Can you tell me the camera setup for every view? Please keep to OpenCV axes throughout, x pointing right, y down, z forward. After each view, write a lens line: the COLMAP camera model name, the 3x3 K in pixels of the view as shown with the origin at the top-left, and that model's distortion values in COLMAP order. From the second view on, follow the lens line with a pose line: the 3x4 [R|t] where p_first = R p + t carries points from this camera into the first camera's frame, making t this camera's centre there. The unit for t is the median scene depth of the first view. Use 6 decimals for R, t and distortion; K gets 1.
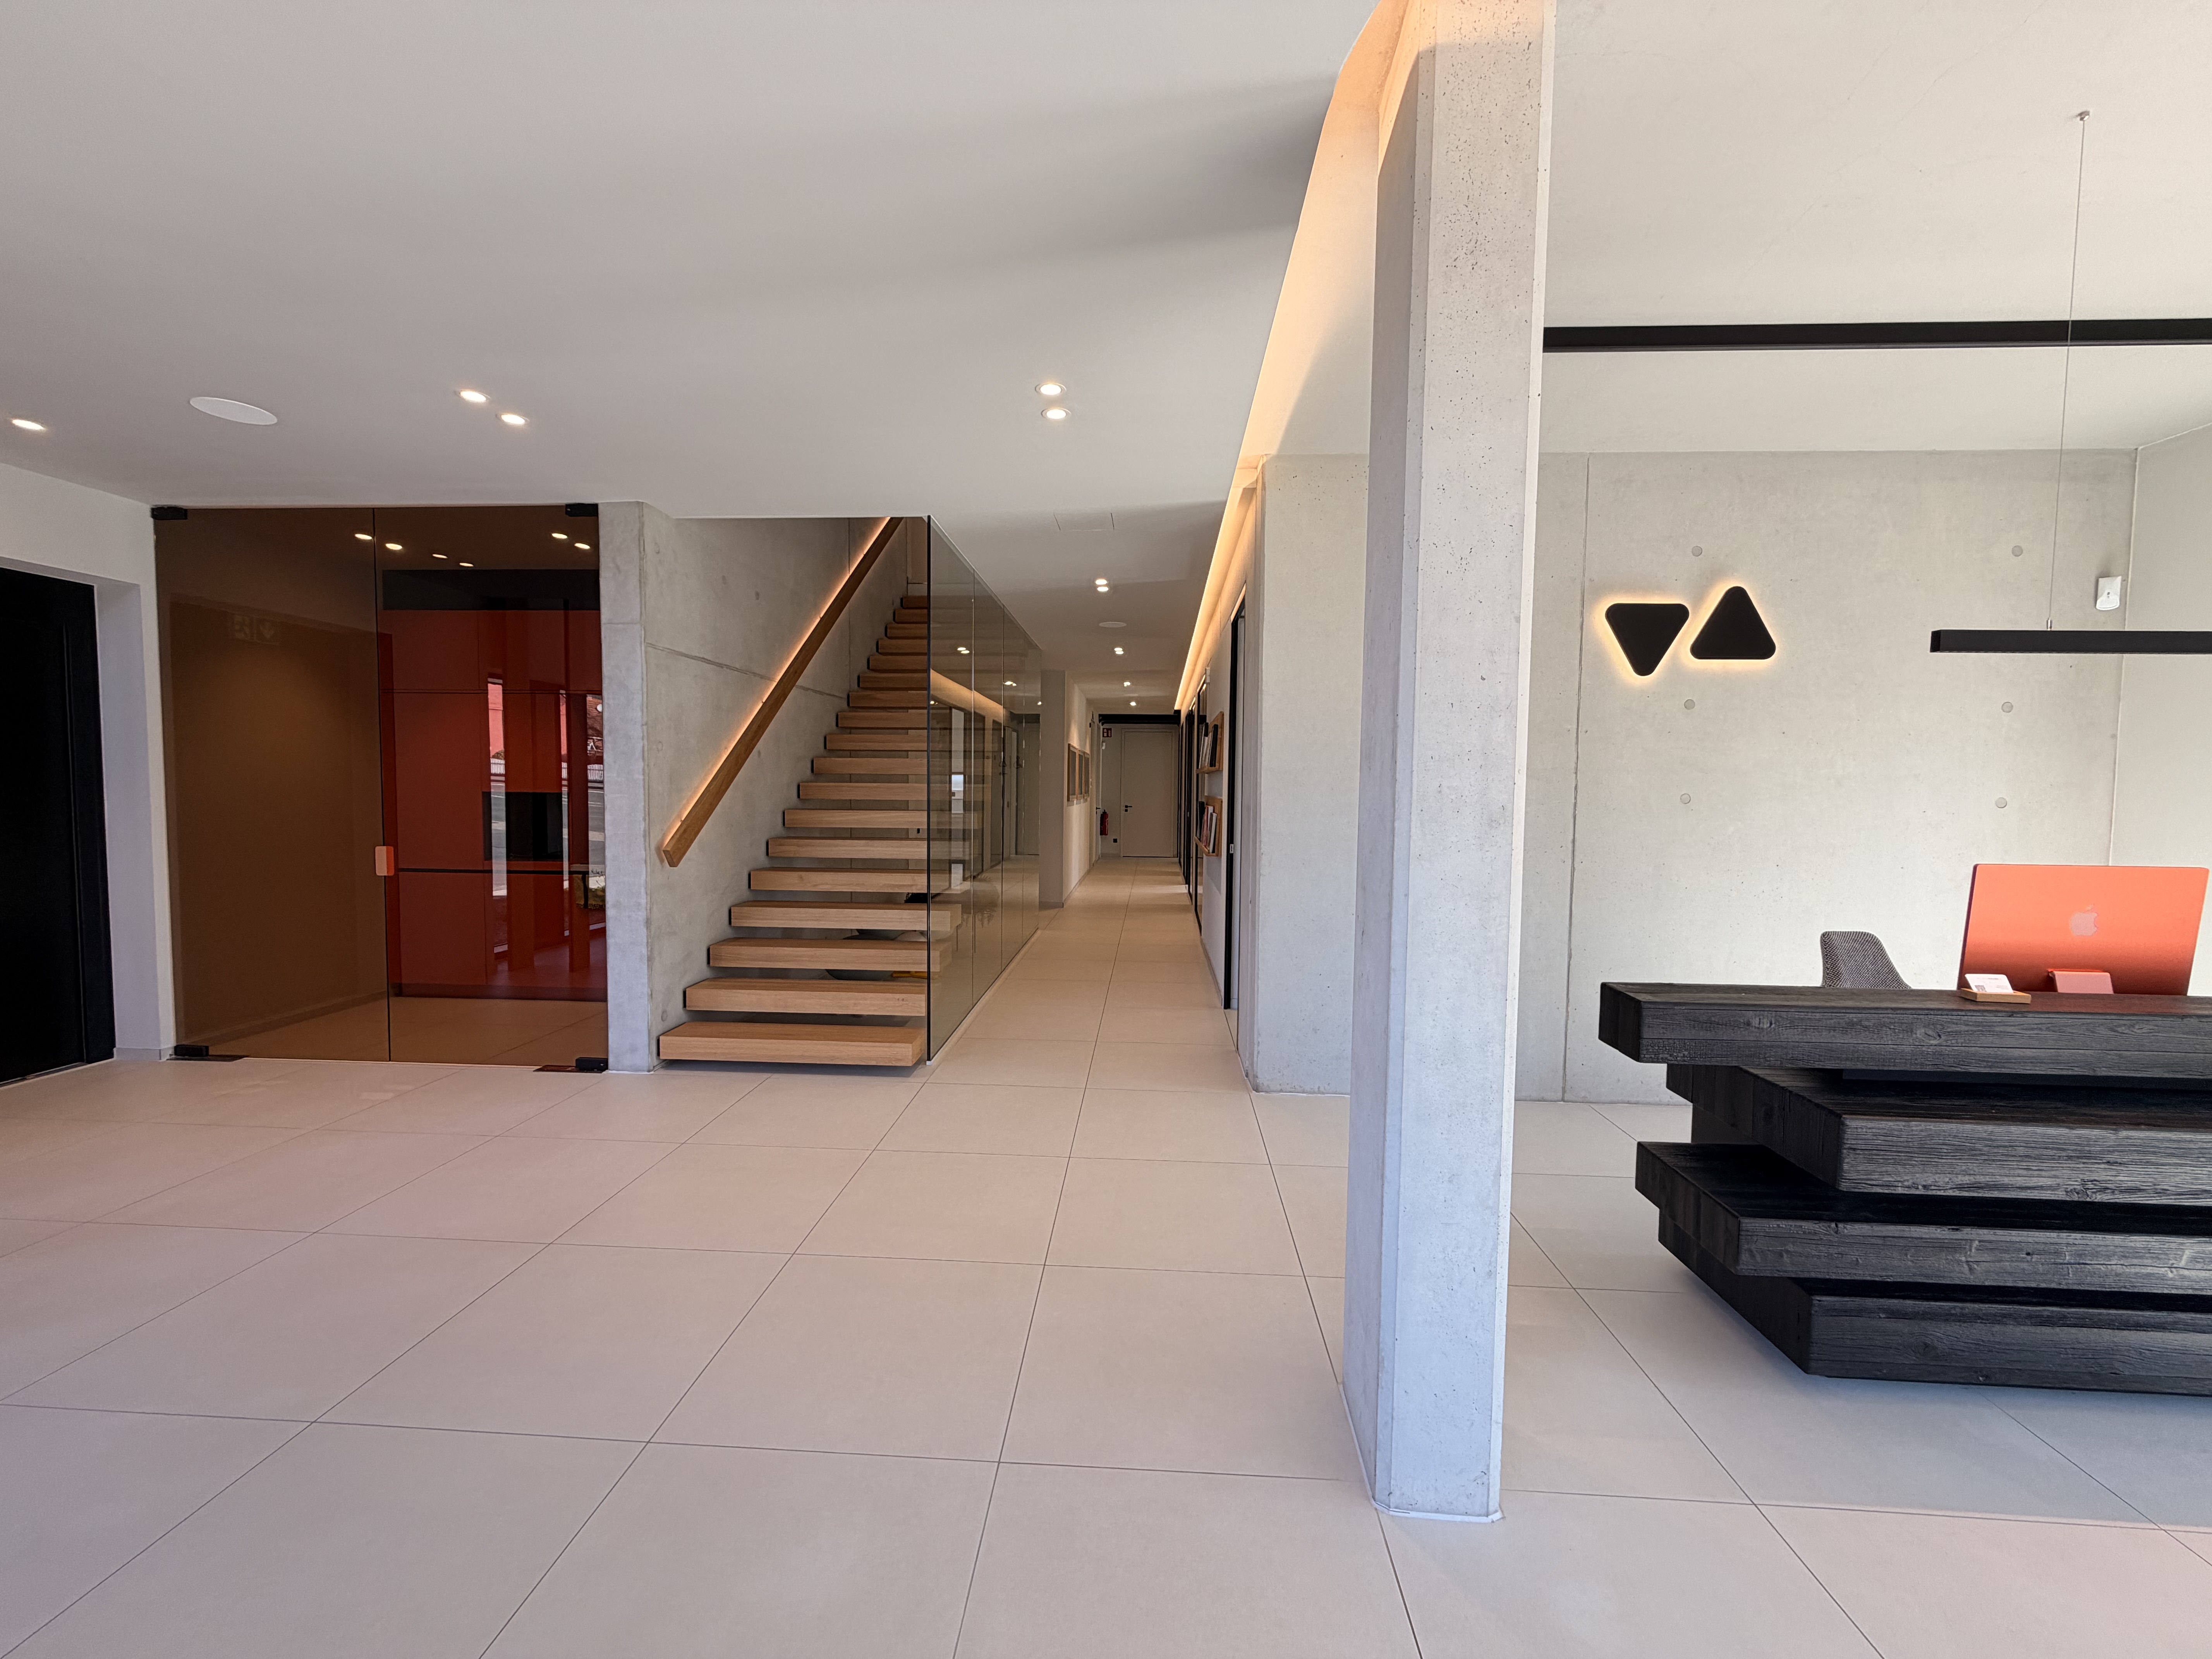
lens RADIAL K [[888.2, 0, 1106.0], [0, 888.2, 829.5], [0, 0, 1]] dist [0.017145, -0.006988]
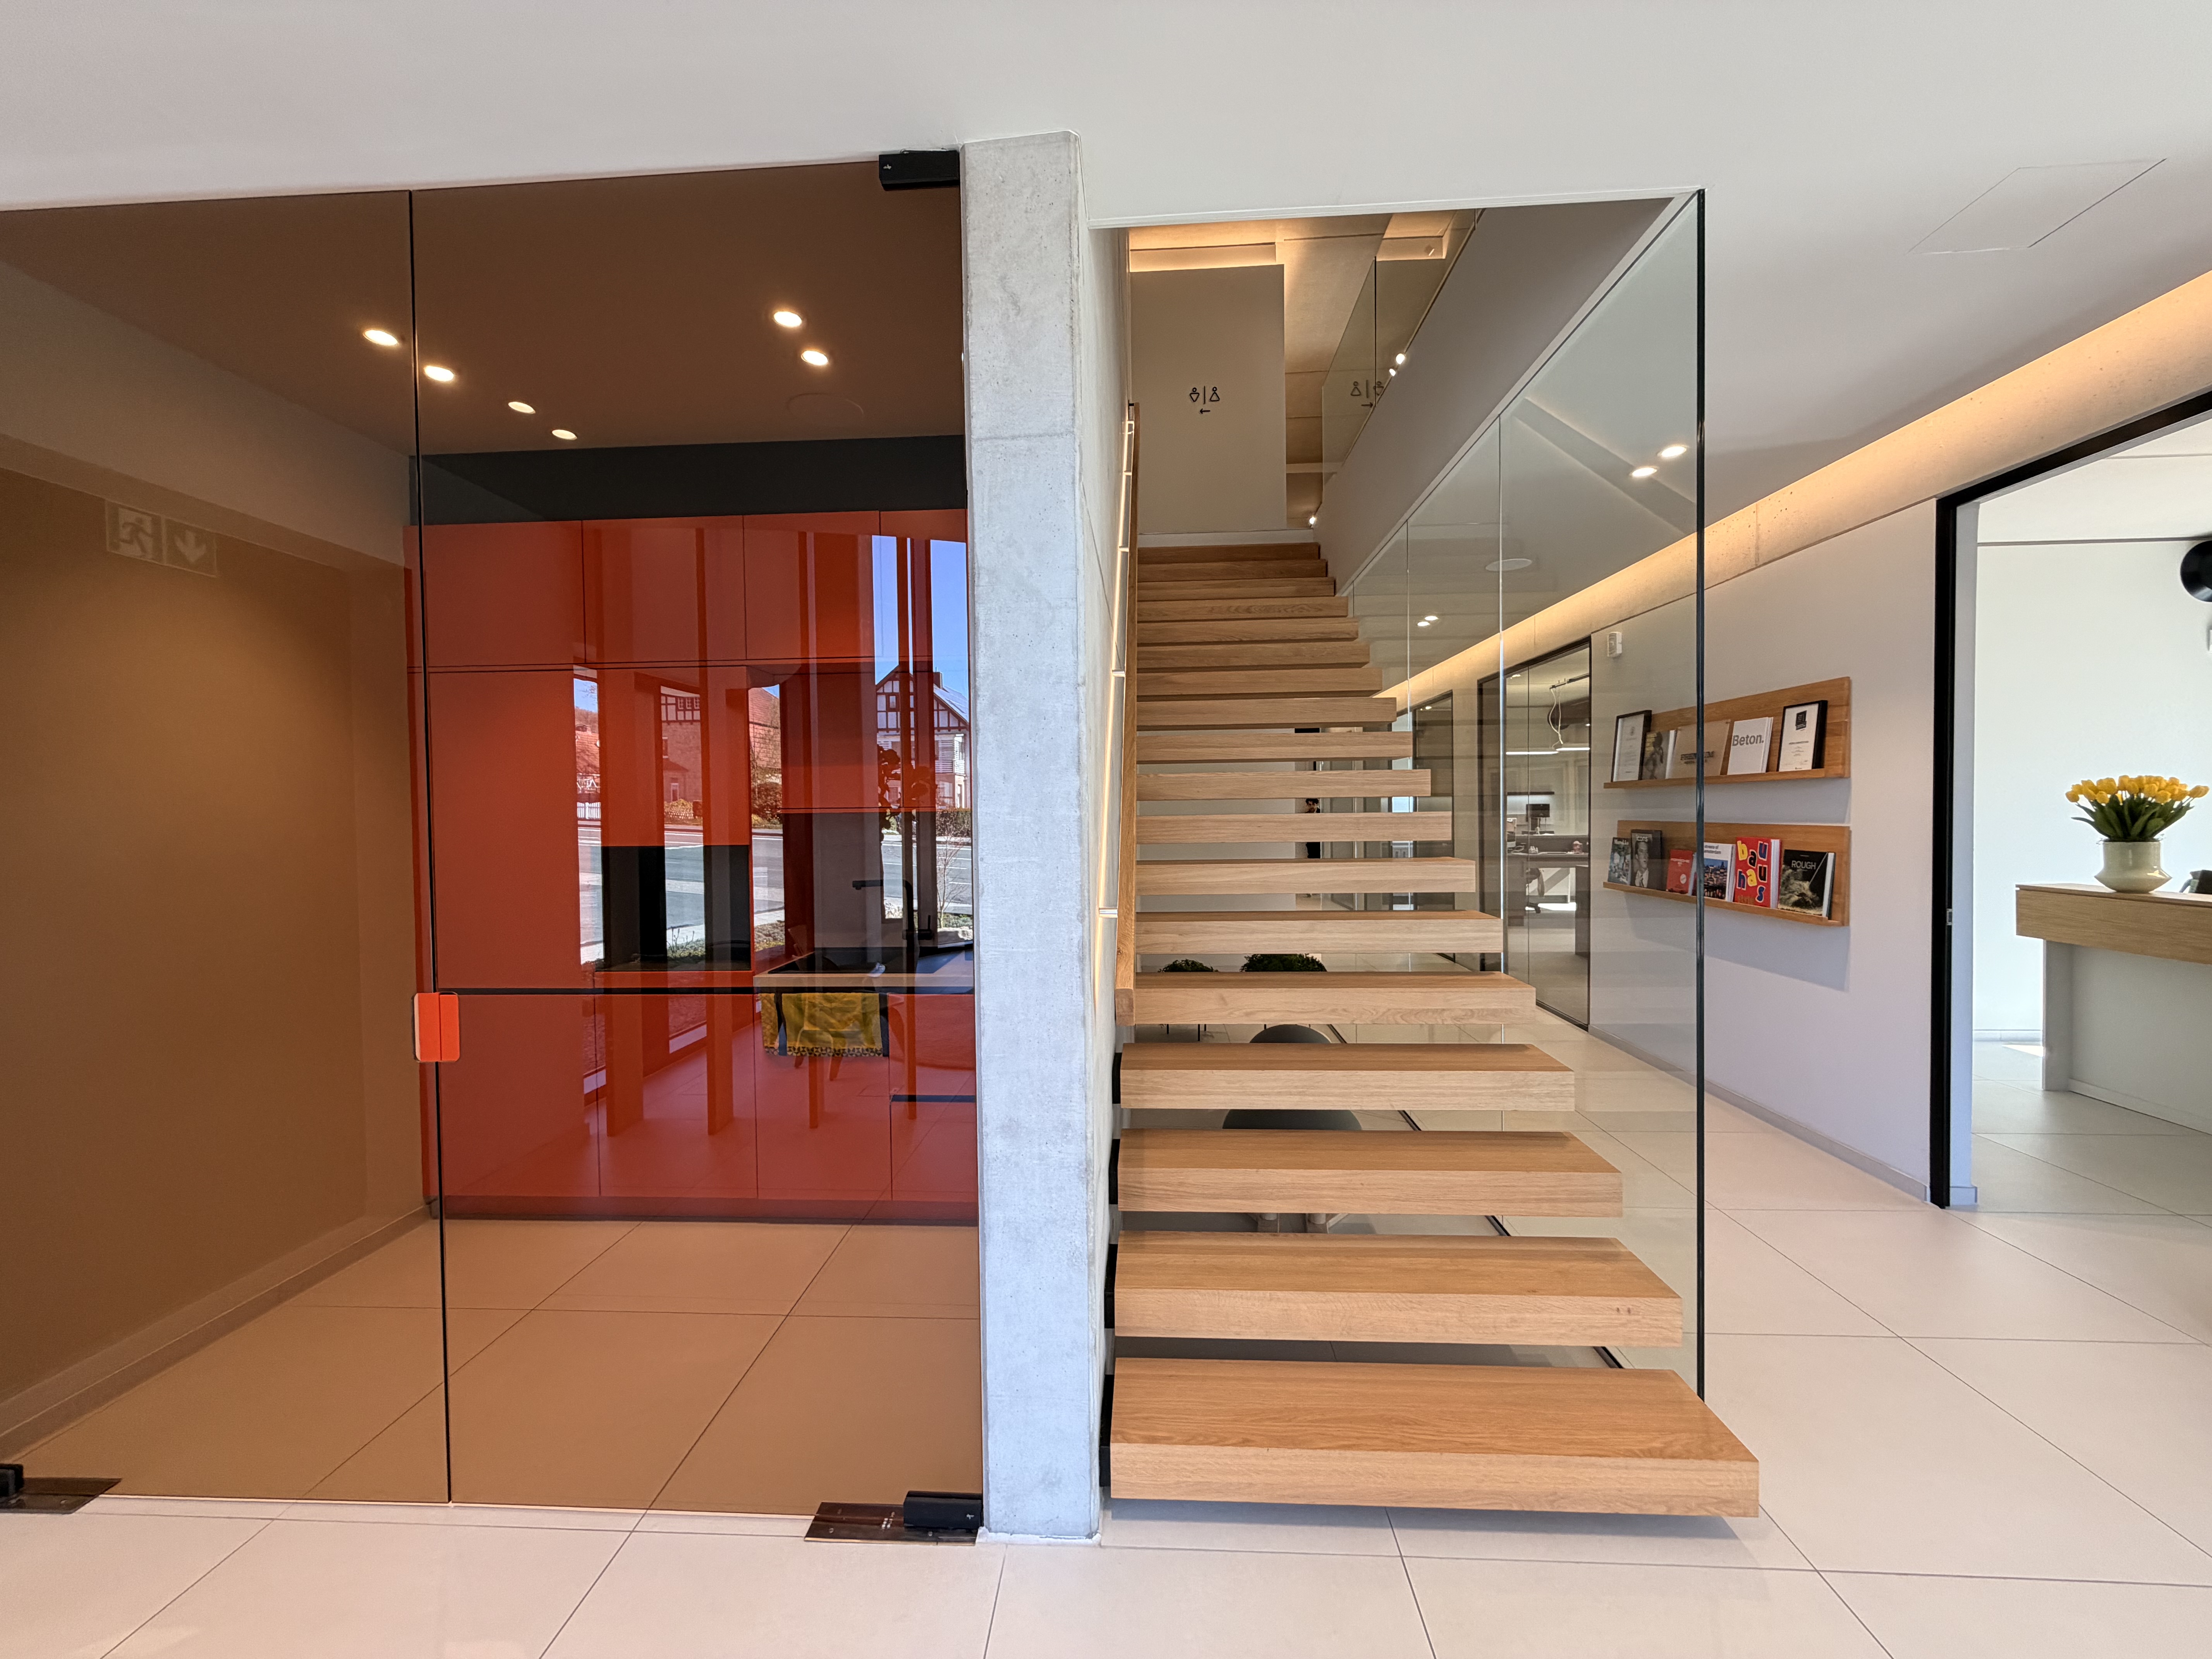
lens RADIAL K [[883.6, 0, 1118.3], [0, 883.6, 828.1], [0, 0, 1]] dist [0.013964, -0.006685]
pose [[0.999584, -0.026886, 0.010436, -0.491035], [0.027185, 0.999189, -0.029689, -0.038388], [-0.009629, 0.029961, 0.999505, 0.581077]]
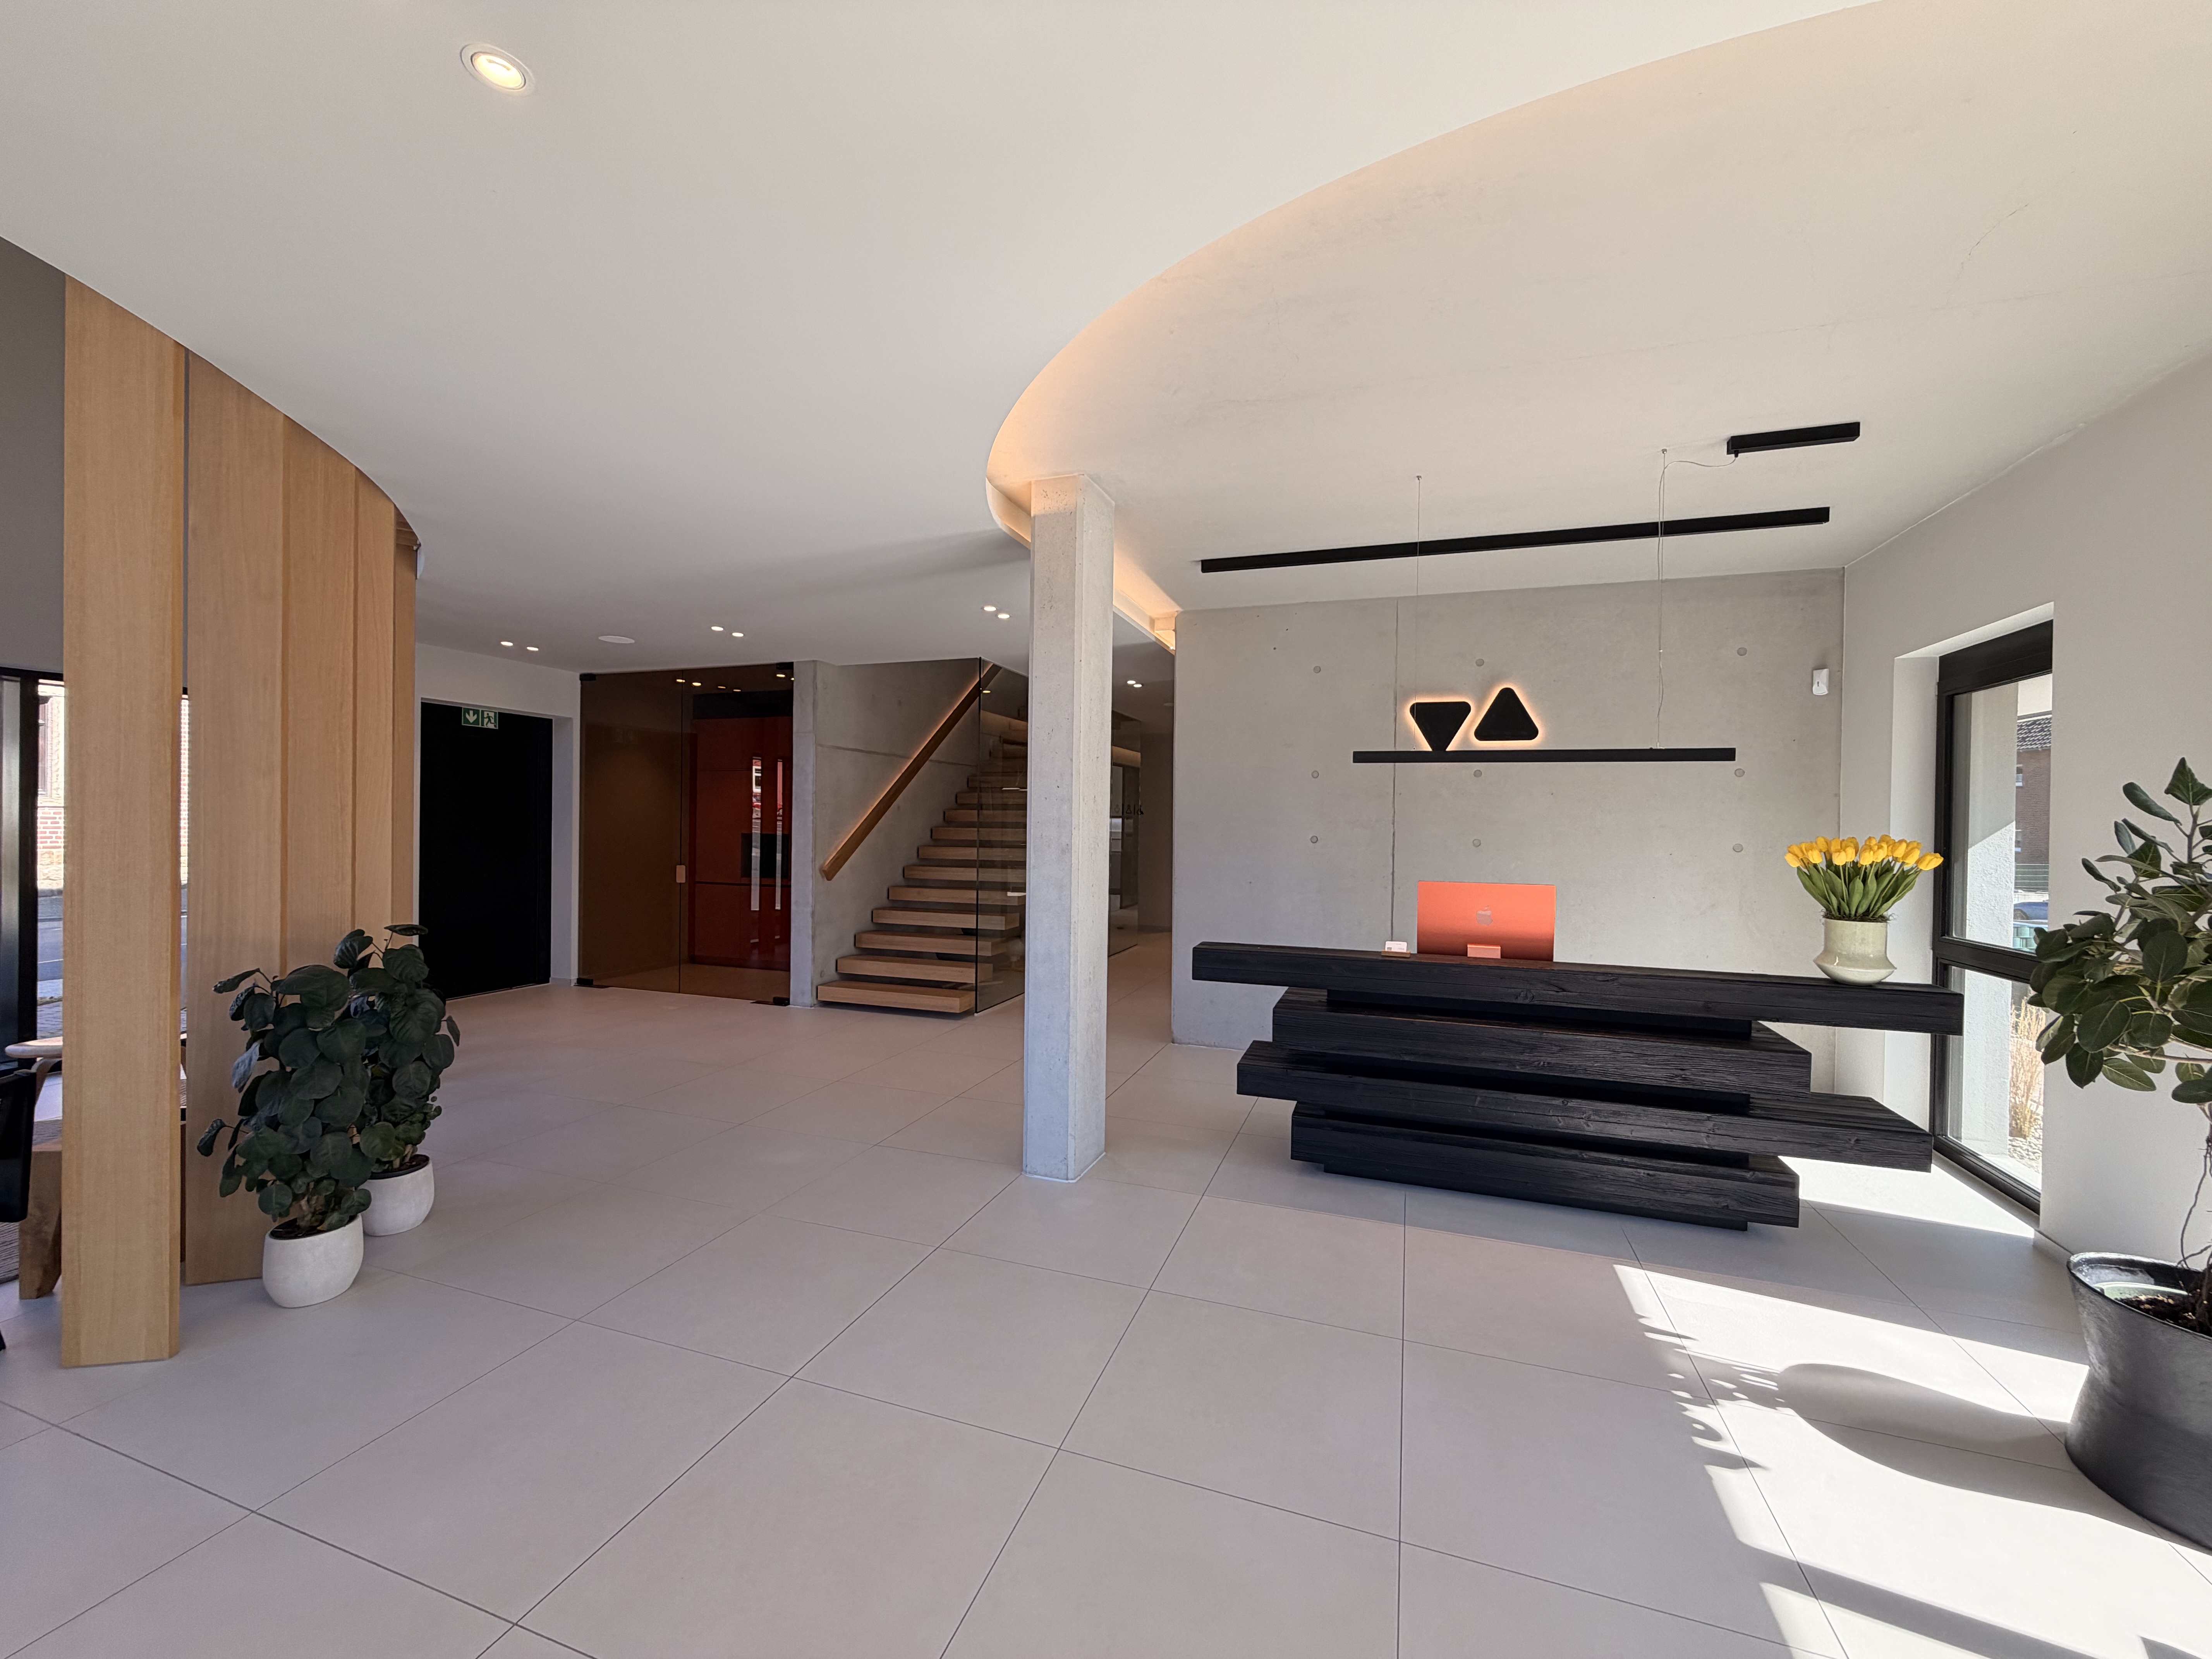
lens RADIAL K [[888.2, 0, 1106.0], [0, 888.2, 829.5], [0, 0, 1]] dist [0.017145, -0.006988]
pose [[0.961960, 0.003253, -0.273170, 0.436279], [-0.016013, 0.998881, -0.044495, 0.013152], [0.272720, 0.047177, 0.960936, -0.413472]]
